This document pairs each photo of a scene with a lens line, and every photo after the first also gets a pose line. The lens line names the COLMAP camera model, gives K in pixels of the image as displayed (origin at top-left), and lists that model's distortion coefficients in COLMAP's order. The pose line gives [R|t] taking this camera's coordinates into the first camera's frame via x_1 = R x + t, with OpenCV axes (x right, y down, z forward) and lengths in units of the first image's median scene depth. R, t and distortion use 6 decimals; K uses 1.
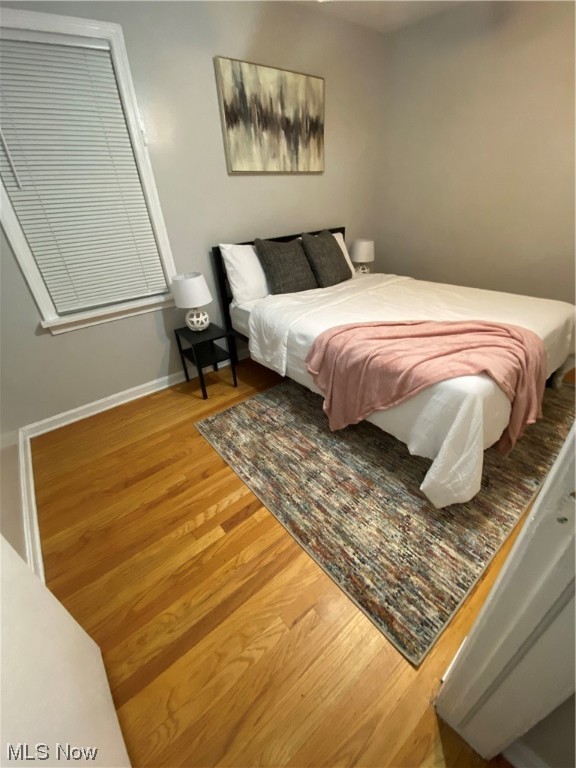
lens RADIAL K [[313.2, 0, 292.5], [0, 313.2, 380.1], [0, 0, 1]] dist [0.030635, -0.026362]
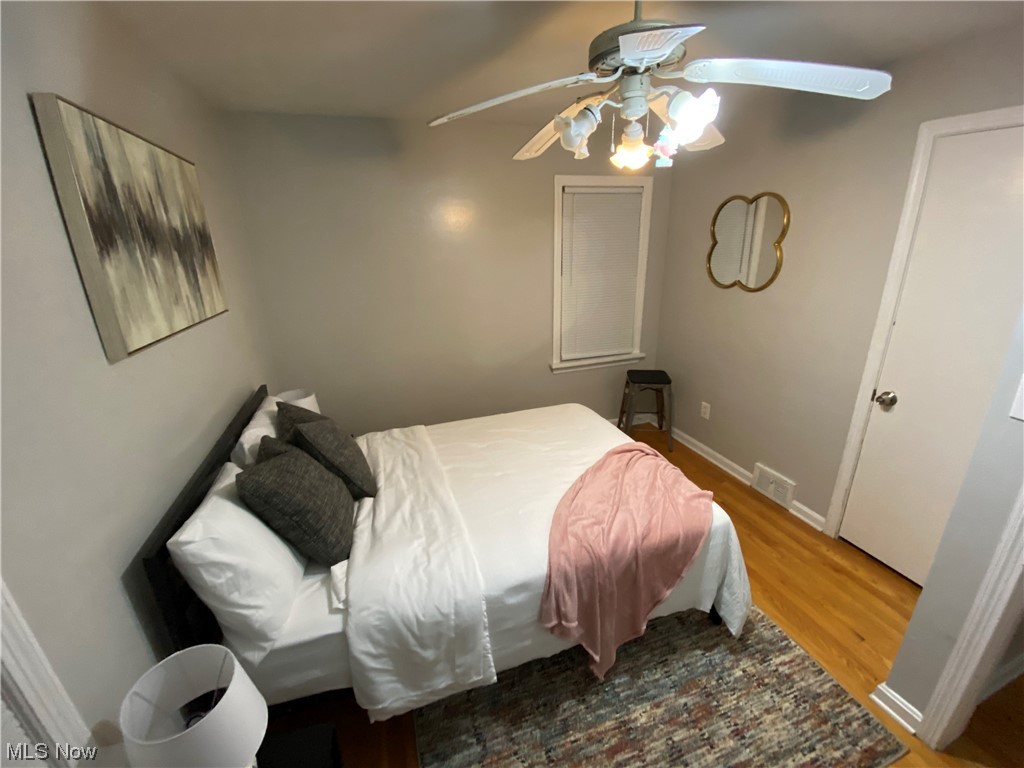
lens RADIAL K [[417.6, 0, 505.7], [0, 417.6, 383.3], [0, 0, 1]] dist [0.030635, -0.026362]
pose [[0.359847, -0.254054, 0.897757, -0.510262], [0.472354, 0.879397, 0.059525, -0.467860], [-0.804607, 0.402639, 0.436452, 0.456047]]
